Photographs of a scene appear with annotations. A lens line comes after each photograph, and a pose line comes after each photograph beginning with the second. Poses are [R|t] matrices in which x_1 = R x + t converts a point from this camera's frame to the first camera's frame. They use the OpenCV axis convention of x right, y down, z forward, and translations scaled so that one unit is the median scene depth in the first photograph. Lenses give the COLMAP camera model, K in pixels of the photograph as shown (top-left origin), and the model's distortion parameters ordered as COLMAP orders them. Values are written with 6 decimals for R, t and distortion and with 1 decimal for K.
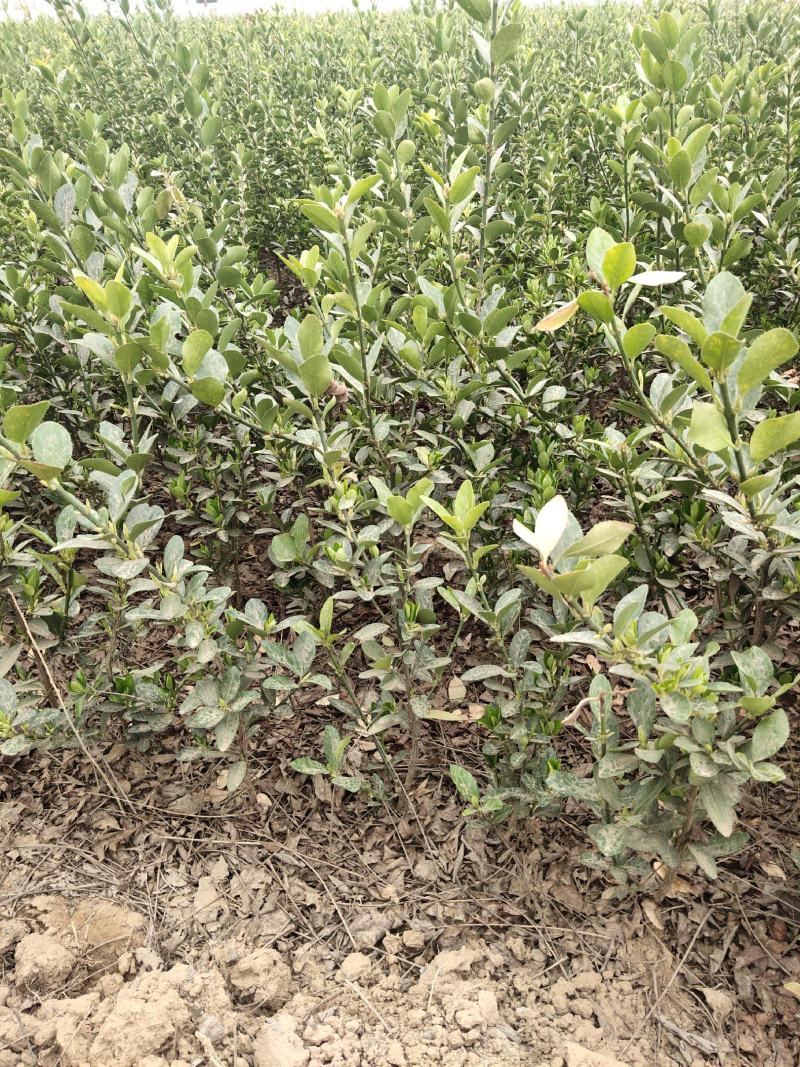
lens RADIAL K [[801.9, 0, 400.0], [0, 801.9, 533.5], [0, 0, 1]] dist [0.034113, -0.013595]
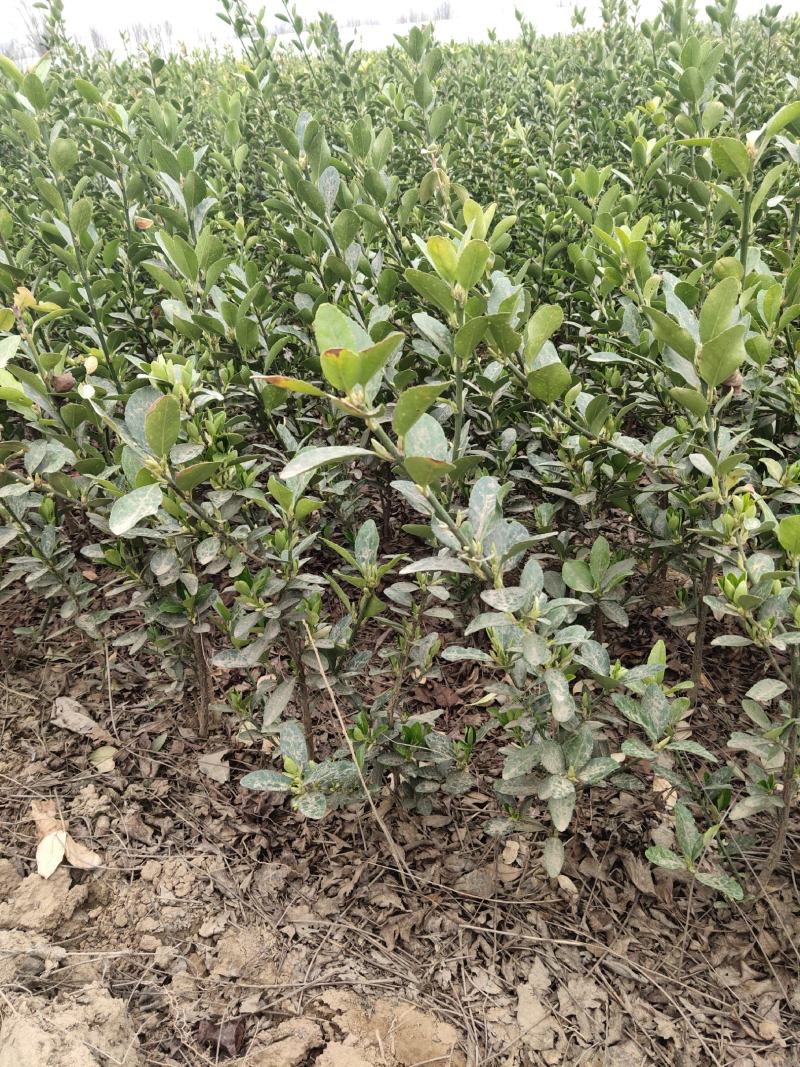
lens RADIAL K [[803.1, 0, 399.4], [0, 803.1, 534.8], [0, 0, 1]] dist [0.044219, -0.034196]
pose [[0.991688, 0.024685, -0.126278, -0.264064], [-0.028658, 0.999147, -0.029740, 0.004791], [0.125436, 0.033112, 0.991549, 0.161435]]
